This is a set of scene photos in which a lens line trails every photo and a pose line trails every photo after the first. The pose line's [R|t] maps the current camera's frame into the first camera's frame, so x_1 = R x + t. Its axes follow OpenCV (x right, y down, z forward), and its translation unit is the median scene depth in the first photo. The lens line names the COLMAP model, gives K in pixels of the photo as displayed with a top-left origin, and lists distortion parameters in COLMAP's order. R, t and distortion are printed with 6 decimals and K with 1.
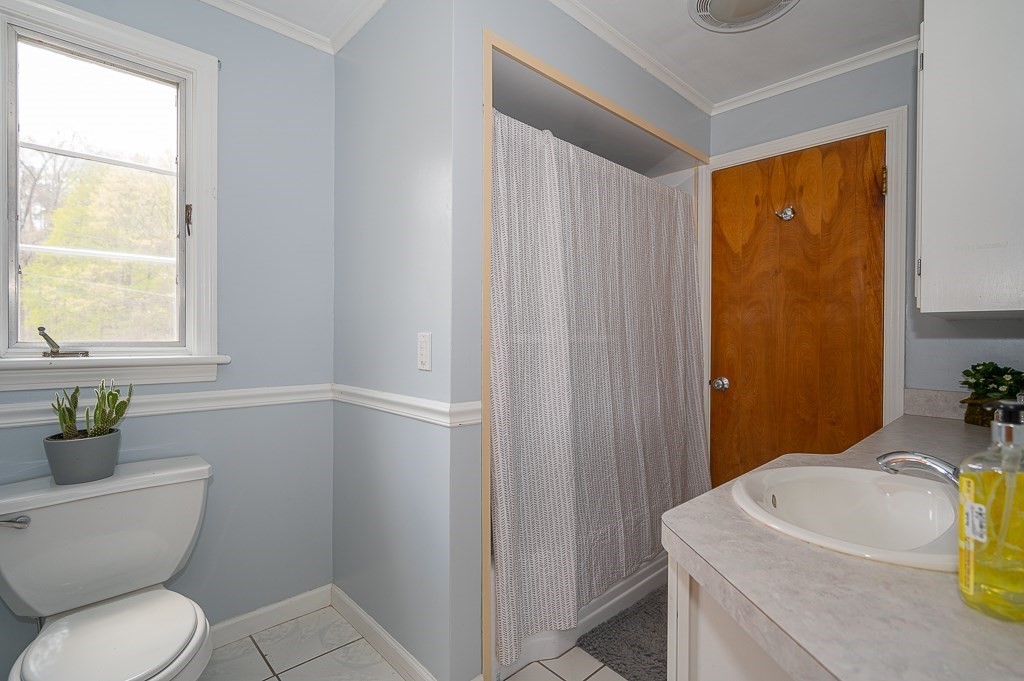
lens RADIAL K [[486.4, 0, 512.0], [0, 486.4, 340.5], [0, 0, 1]] dist [0.000605, 0.000124]
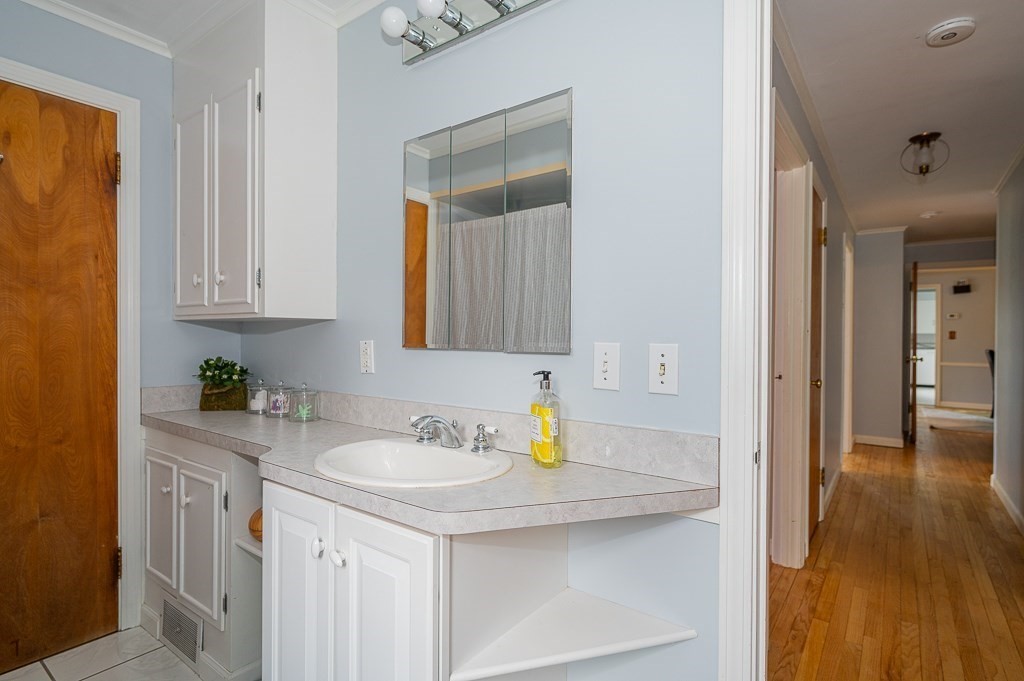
lens RADIAL K [[516.0, 0, 512.0], [0, 516.0, 340.5], [0, 0, 1]] dist [-0.002365, -0.000532]
pose [[-0.170952, -0.016702, 0.985138, -0.331853], [0.003554, 0.999839, 0.017568, -0.013377], [-0.985273, 0.006505, -0.170866, 0.416712]]
